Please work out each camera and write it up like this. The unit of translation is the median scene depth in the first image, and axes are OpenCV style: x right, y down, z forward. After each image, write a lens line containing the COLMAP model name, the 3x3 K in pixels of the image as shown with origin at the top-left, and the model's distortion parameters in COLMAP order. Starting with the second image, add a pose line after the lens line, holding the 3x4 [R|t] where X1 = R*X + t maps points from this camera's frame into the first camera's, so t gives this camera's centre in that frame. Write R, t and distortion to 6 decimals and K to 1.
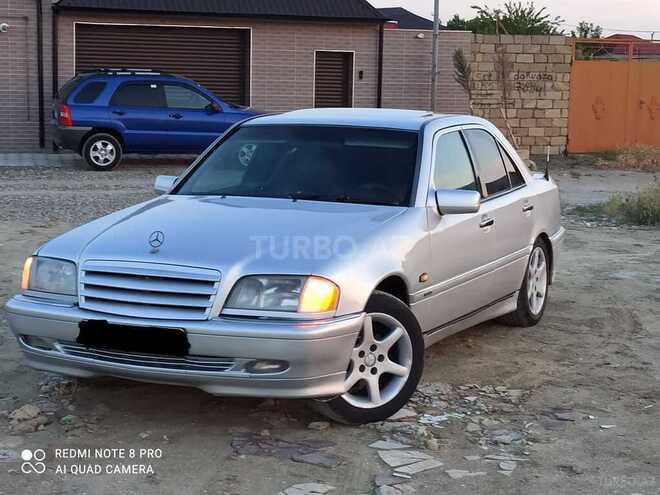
lens RADIAL K [[1352.2, 0, 330.0], [0, 1352.2, 247.5], [0, 0, 1]] dist [0.055389, -0.029416]
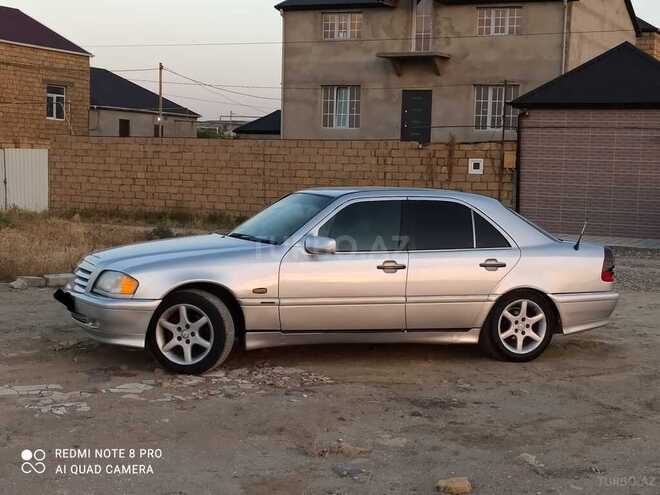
lens RADIAL K [[1216.1, 0, 330.0], [0, 1216.1, 247.5], [0, 0, 1]] dist [0.049398, -0.062665]
pose [[0.655906, 0.047493, -0.753347, 1.099395], [-0.106643, 0.993839, -0.030195, 0.006733], [0.747271, 0.100144, 0.656930, 0.163828]]
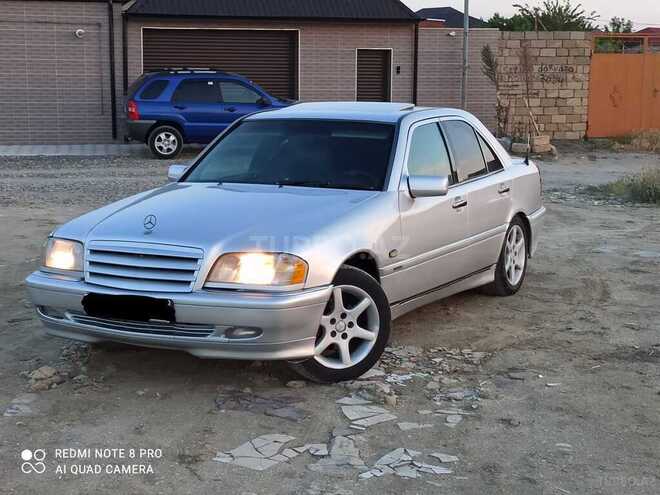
lens RADIAL K [[1216.1, 0, 330.0], [0, 1216.1, 247.5], [0, 0, 1]] dist [0.049398, -0.062665]
pose [[0.998383, -0.007118, -0.056392, 0.071618], [0.008184, 0.999792, 0.018698, -0.002204], [0.056247, -0.019130, 0.998234, -0.018319]]
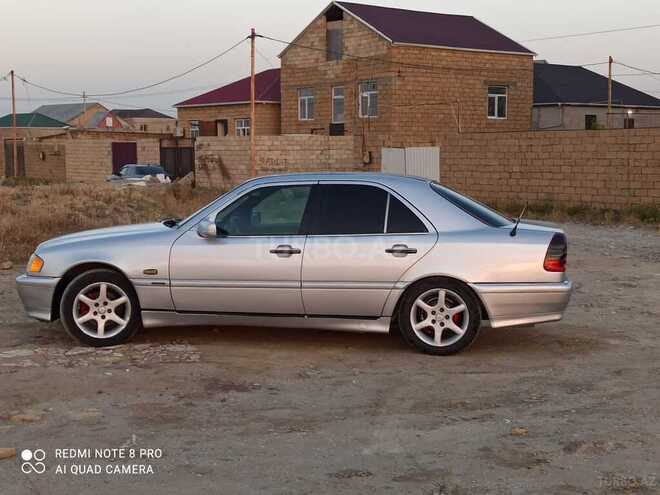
lens RADIAL K [[1179.6, 0, 330.0], [0, 1179.6, 247.5], [0, 0, 1]] dist [0.018335, 0.038224]
pose [[0.181277, 0.053365, -0.981983, 1.416566], [-0.114418, 0.992890, 0.032835, -0.071834], [0.976753, 0.106404, 0.186094, 0.900685]]
